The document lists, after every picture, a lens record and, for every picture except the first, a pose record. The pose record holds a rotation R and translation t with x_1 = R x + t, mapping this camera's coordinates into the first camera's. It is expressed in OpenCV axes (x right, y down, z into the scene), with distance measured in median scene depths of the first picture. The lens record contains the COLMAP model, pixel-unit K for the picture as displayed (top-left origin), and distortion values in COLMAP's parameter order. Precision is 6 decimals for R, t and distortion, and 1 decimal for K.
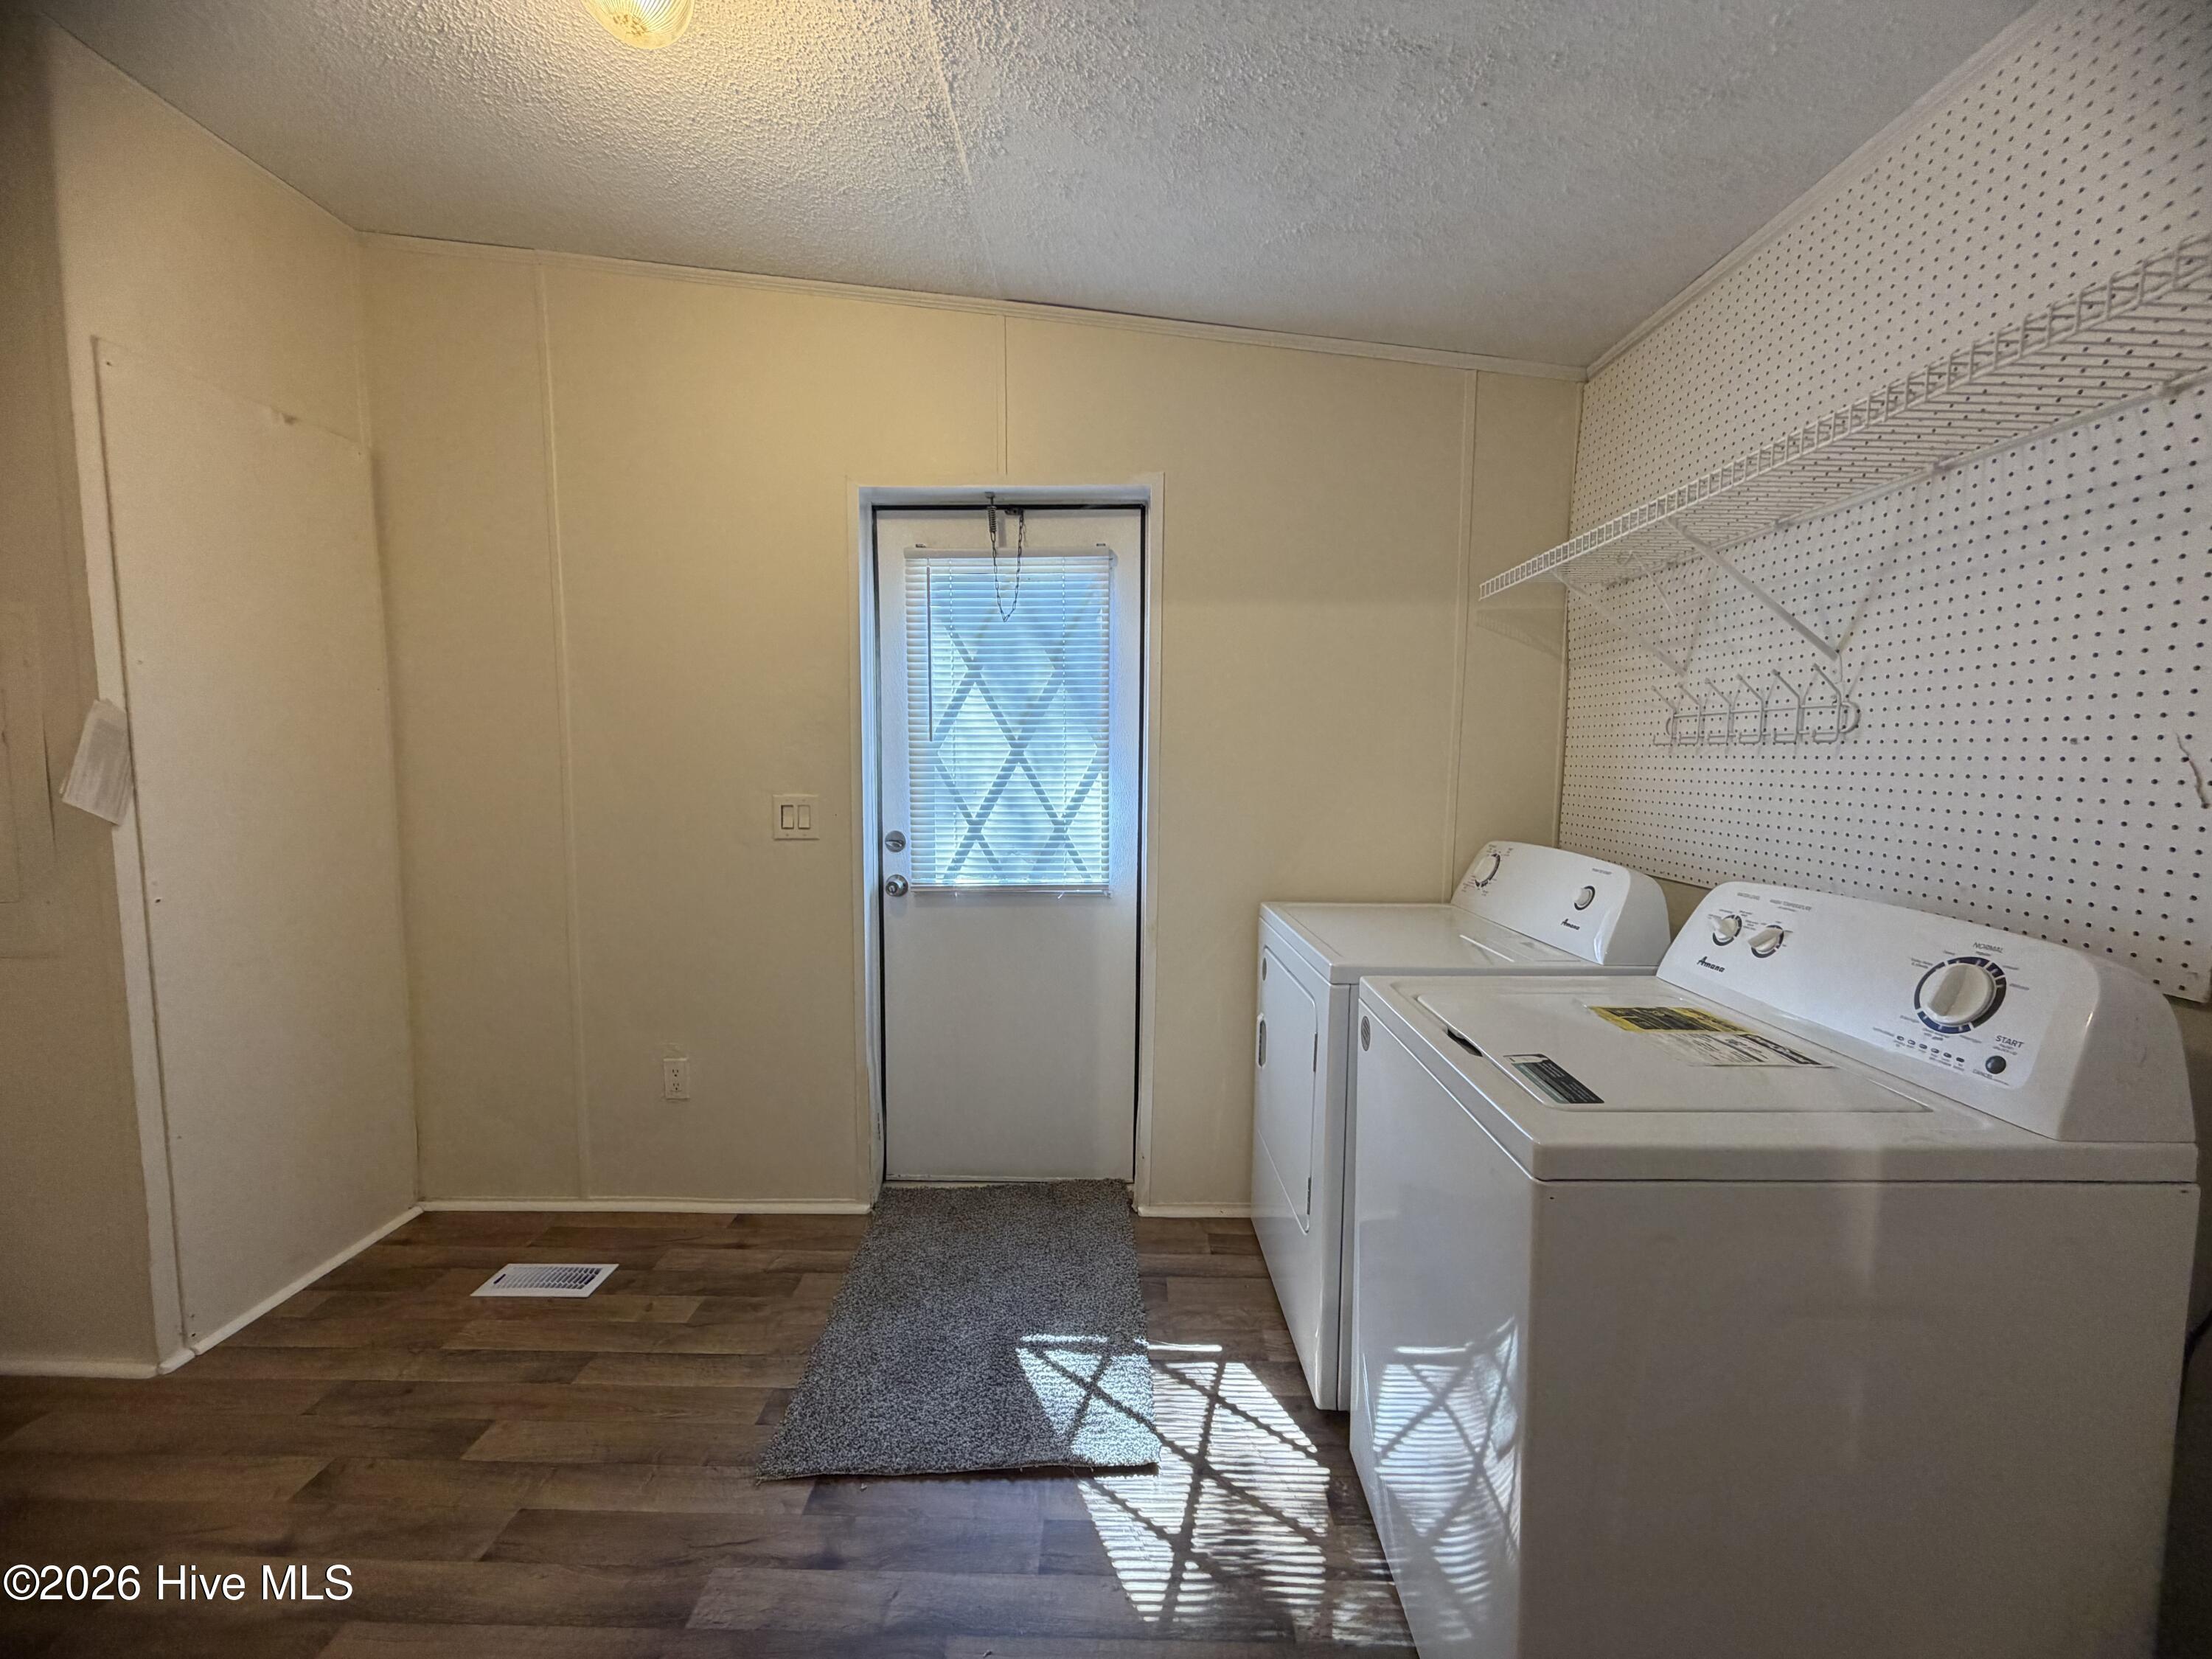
lens RADIAL K [[892.2, 0, 1099.6], [0, 892.2, 830.0], [0, 0, 1]] dist [0.001728, -0.000417]
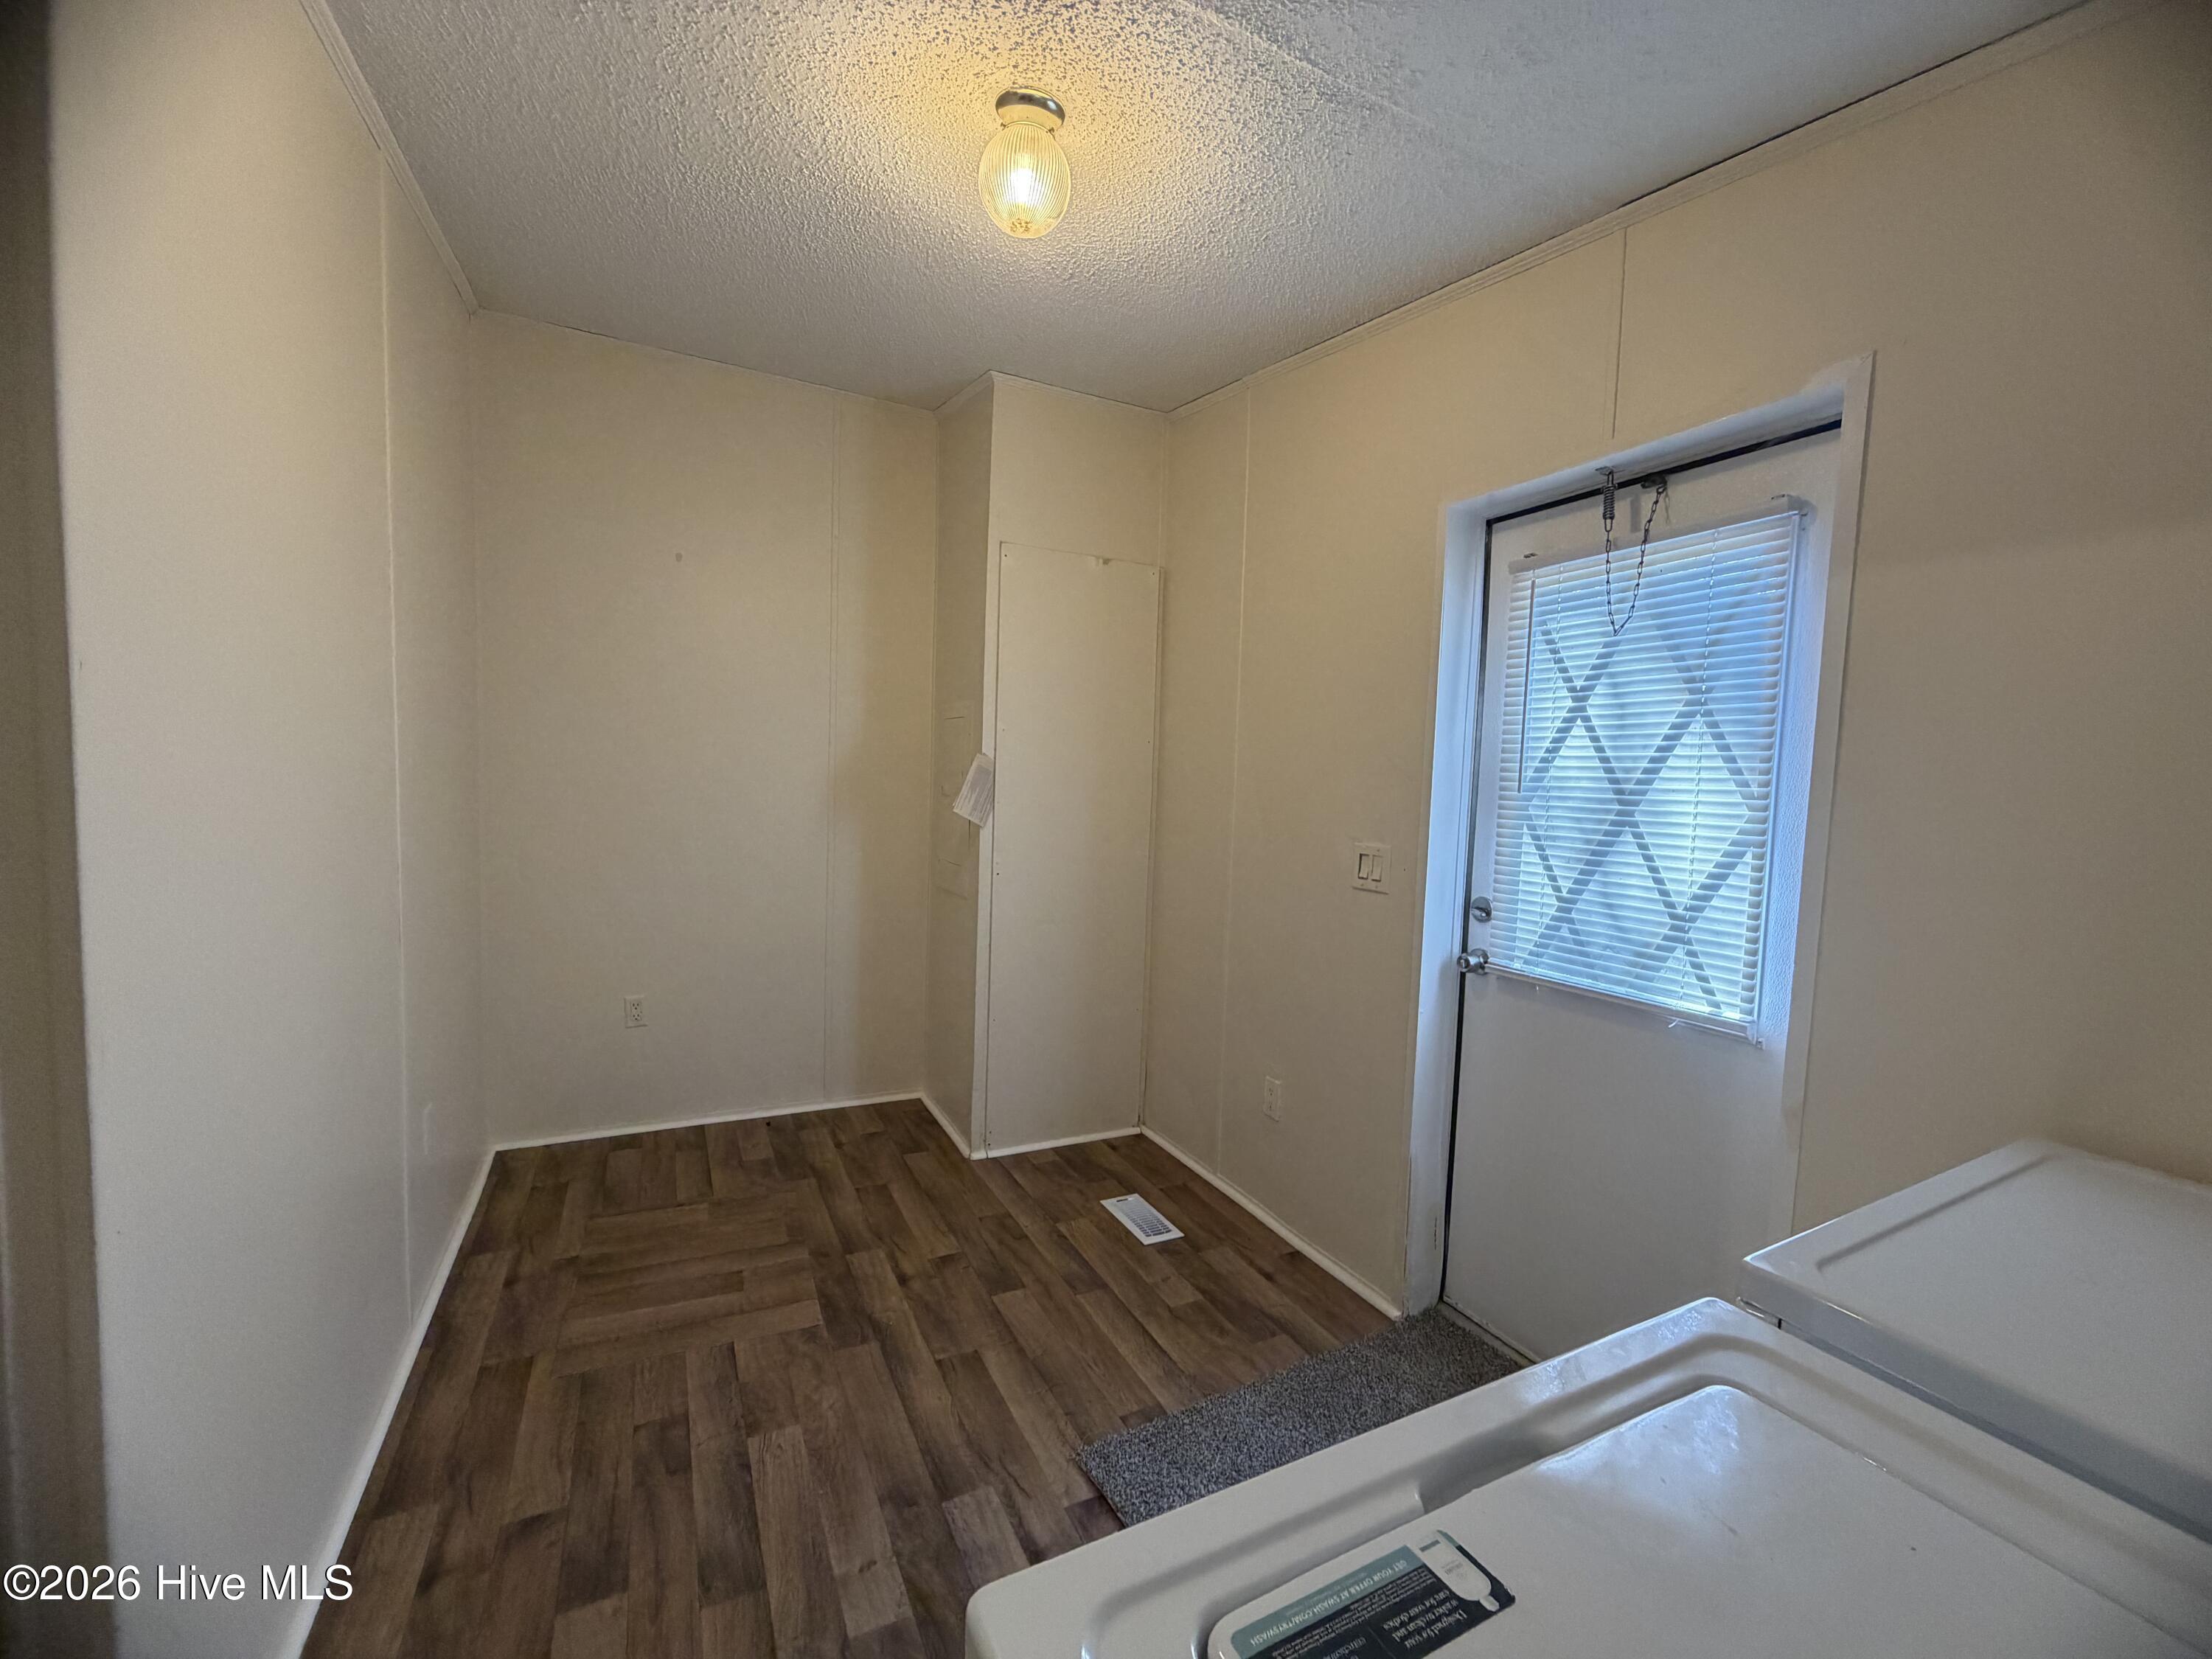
lens RADIAL K [[892.2, 0, 1099.6], [0, 892.2, 830.0], [0, 0, 1]] dist [0.001728, -0.000417]
pose [[0.465343, 0.069862, -0.882369, 0.380333], [-0.105701, 0.994133, 0.022967, -0.047751], [0.878796, 0.082579, 0.469998, 0.307109]]
